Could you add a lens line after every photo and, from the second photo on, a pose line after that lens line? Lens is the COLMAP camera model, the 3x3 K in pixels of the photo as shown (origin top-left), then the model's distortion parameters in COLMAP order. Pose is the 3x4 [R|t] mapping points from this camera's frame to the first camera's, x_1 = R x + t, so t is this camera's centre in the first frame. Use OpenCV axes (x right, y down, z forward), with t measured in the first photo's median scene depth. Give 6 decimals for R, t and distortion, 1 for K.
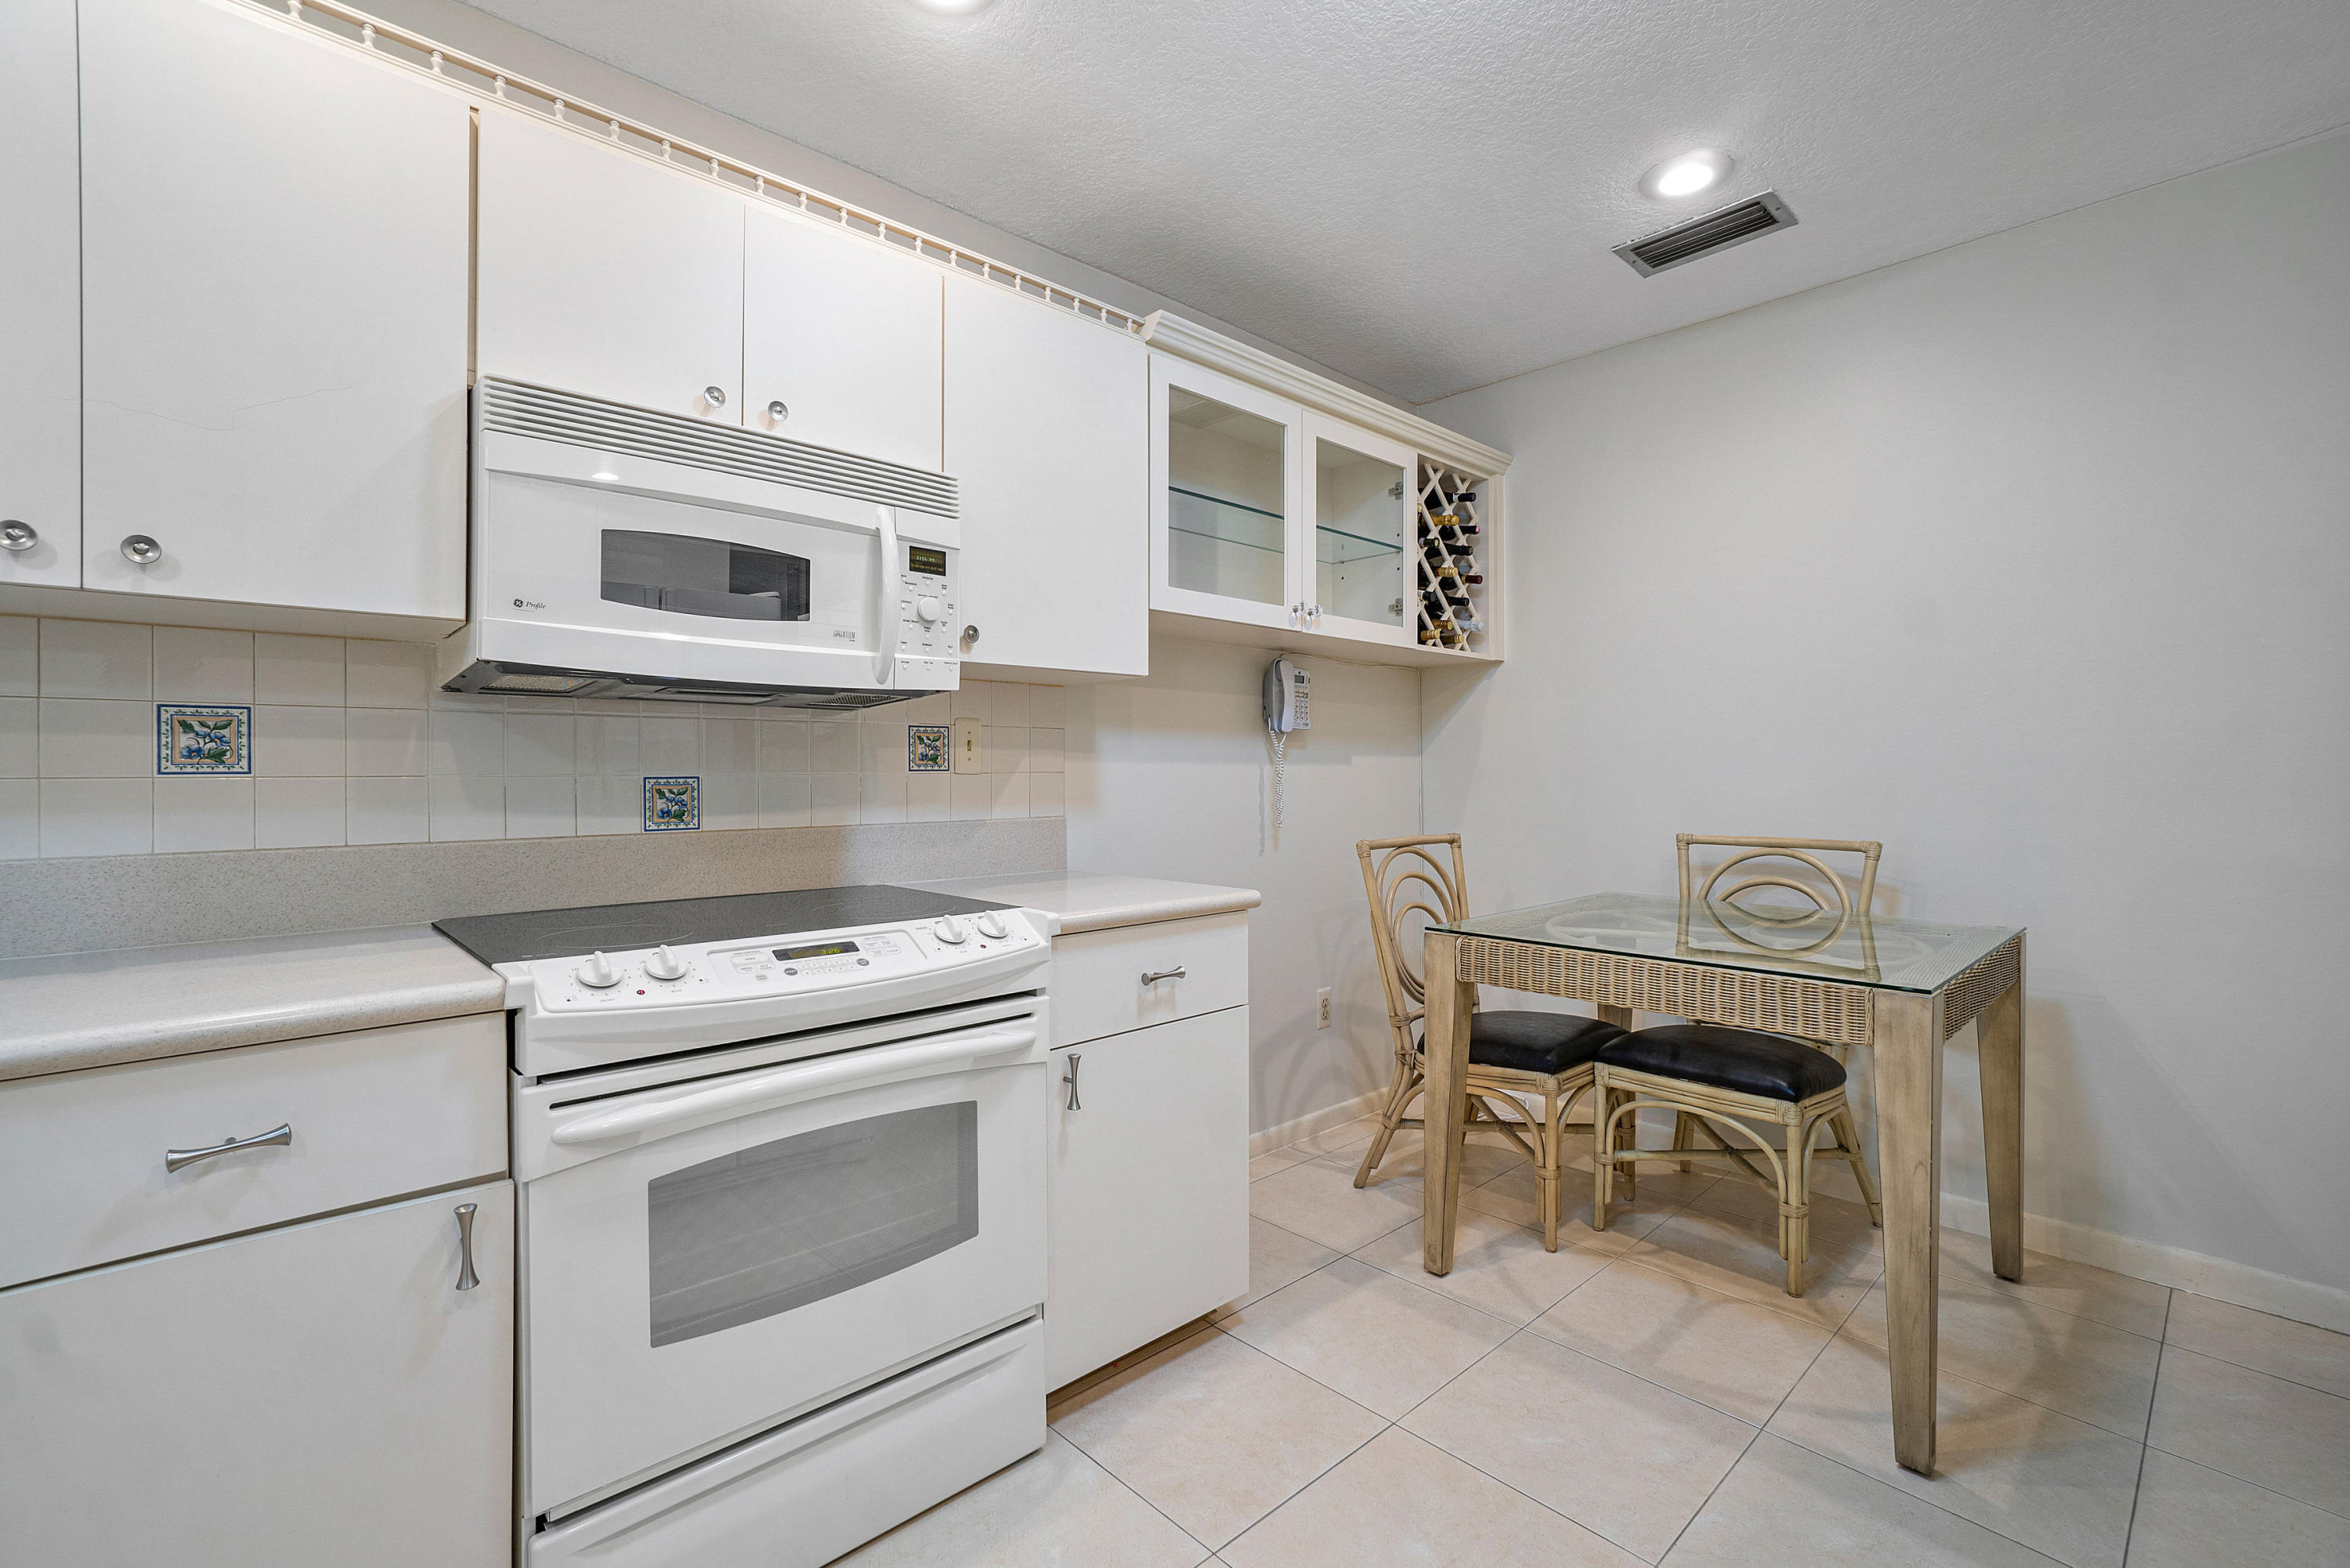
lens RADIAL K [[1009.2, 0, 1175.0], [0, 1009.2, 784.0], [0, 0, 1]] dist [-0.017811, 0.000243]
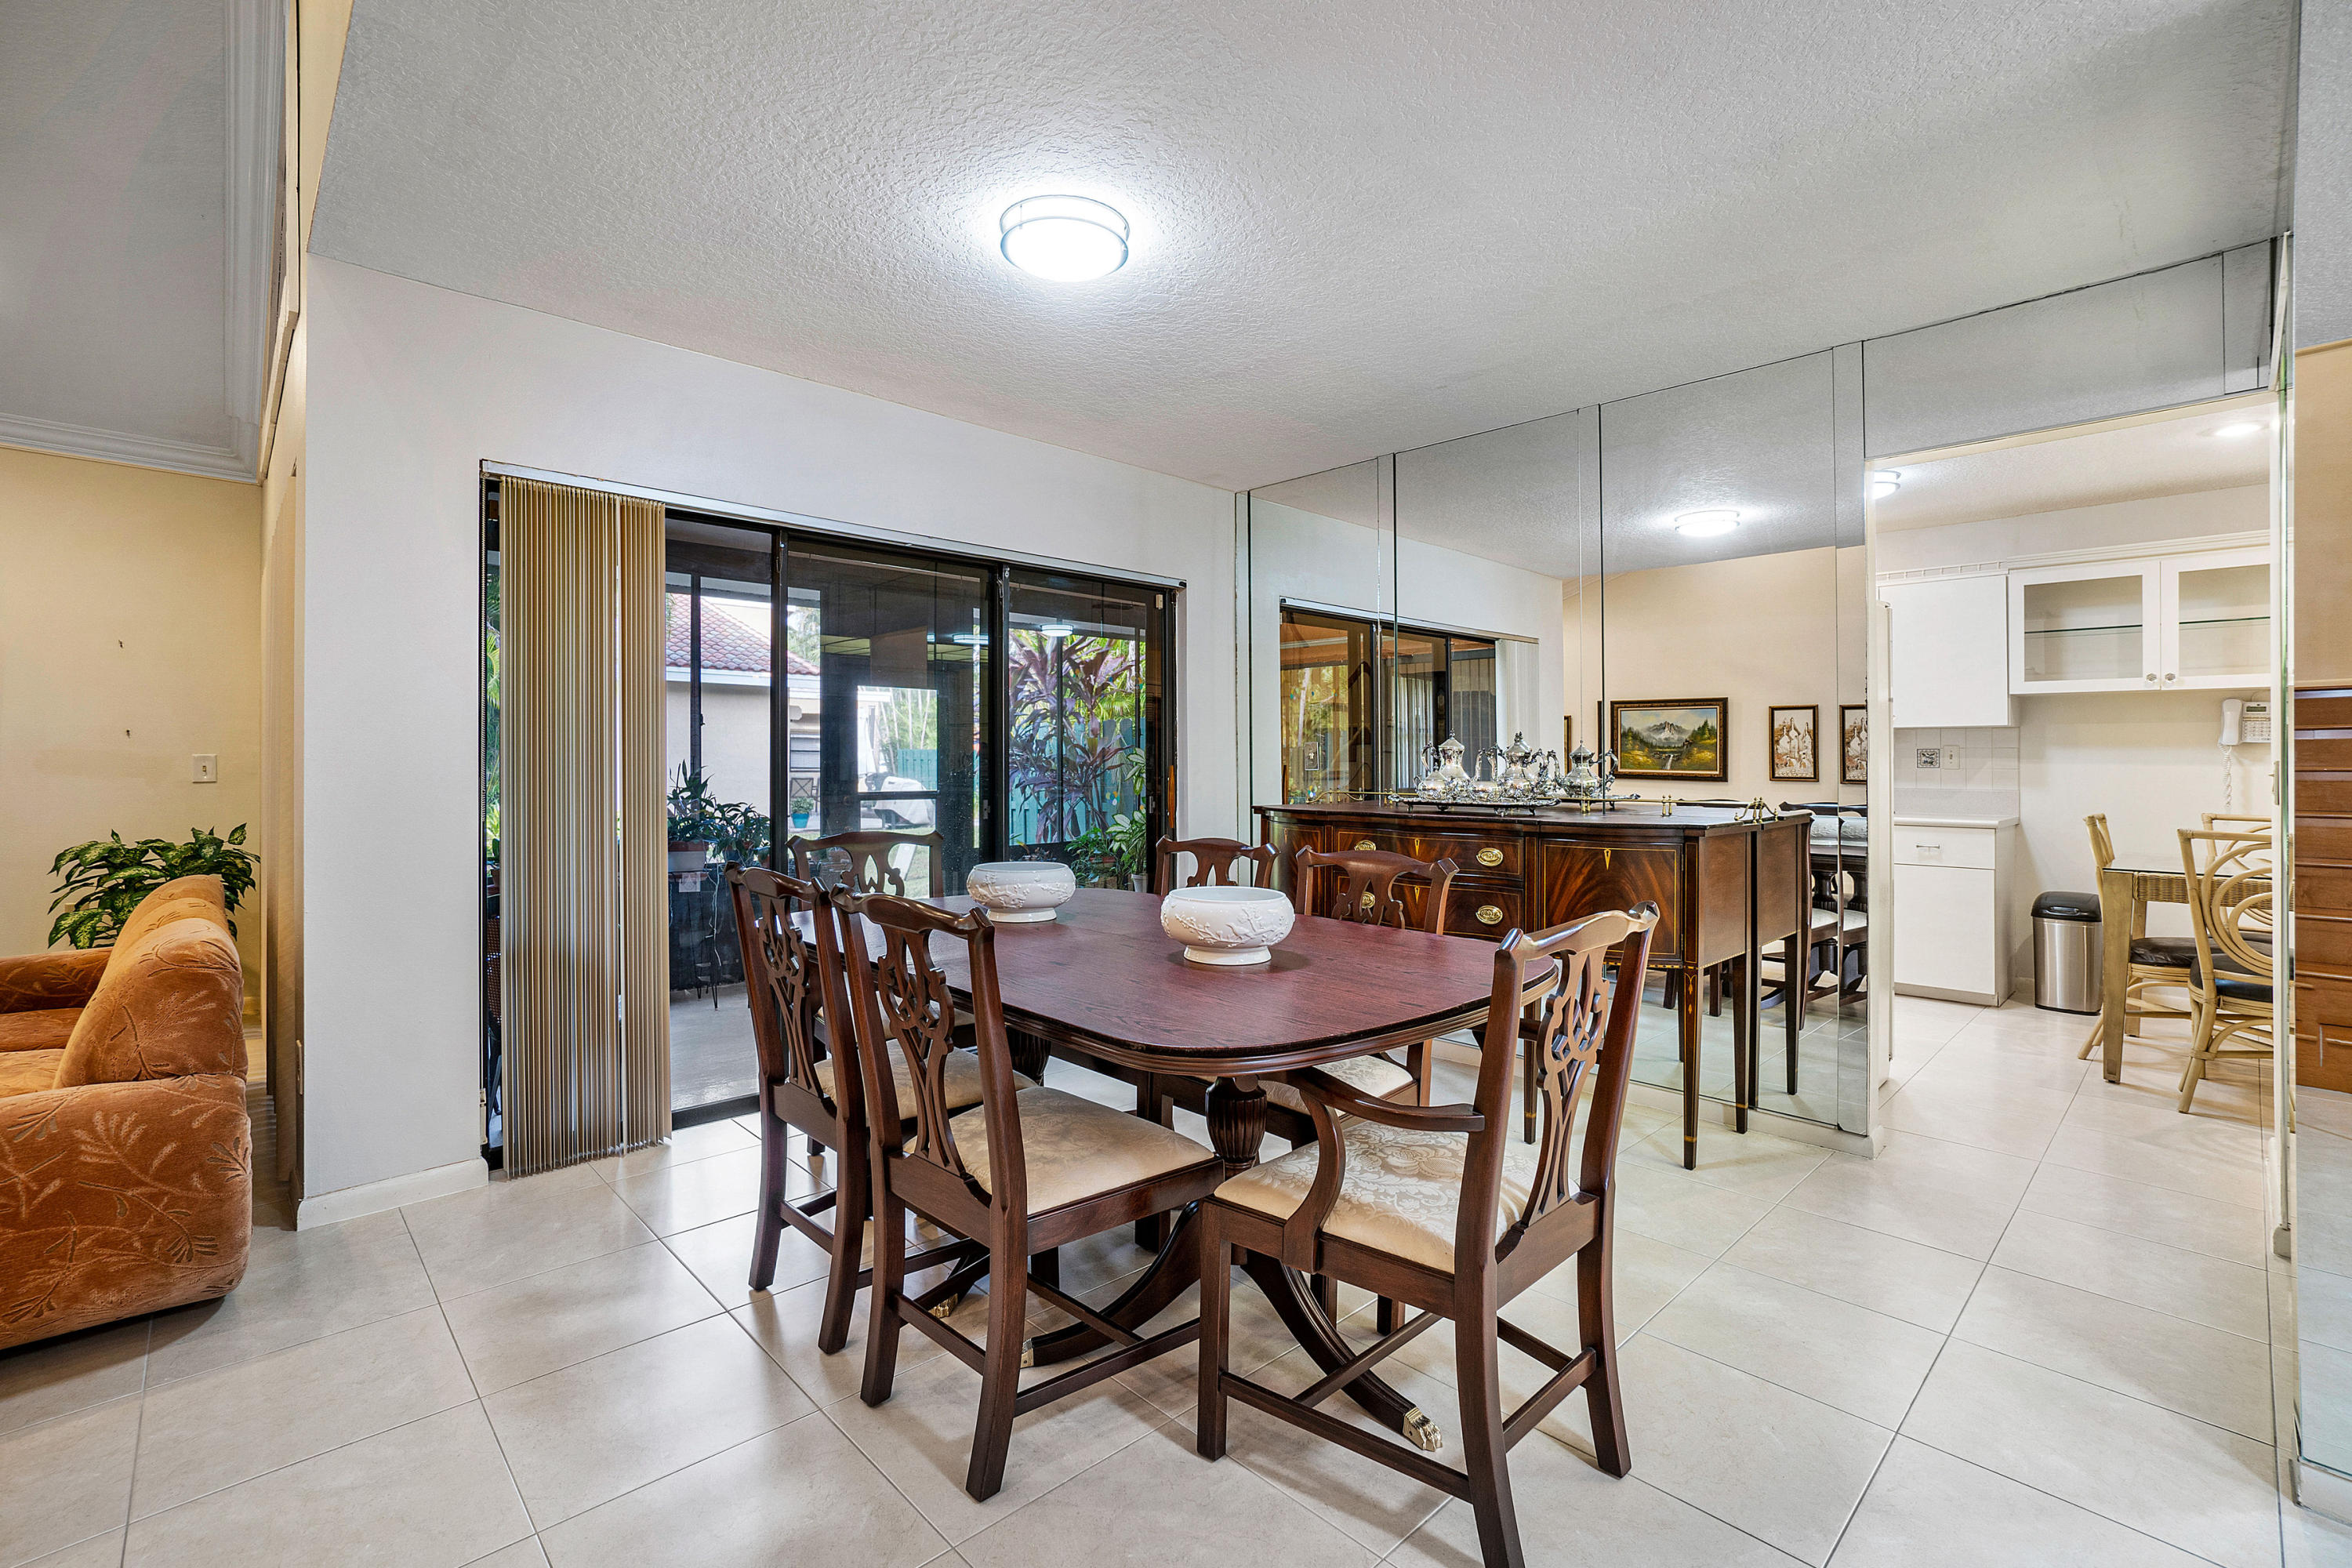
lens RADIAL K [[1010.1, 0, 1176.0], [0, 1010.1, 784.0], [0, 0, 1]] dist [-0.017811, 0.000243]
pose [[0.005857, 0.024311, -0.999687, 2.094040], [-0.010130, 0.999655, 0.024251, -0.012710], [0.999932, 0.009985, 0.006102, -0.799680]]
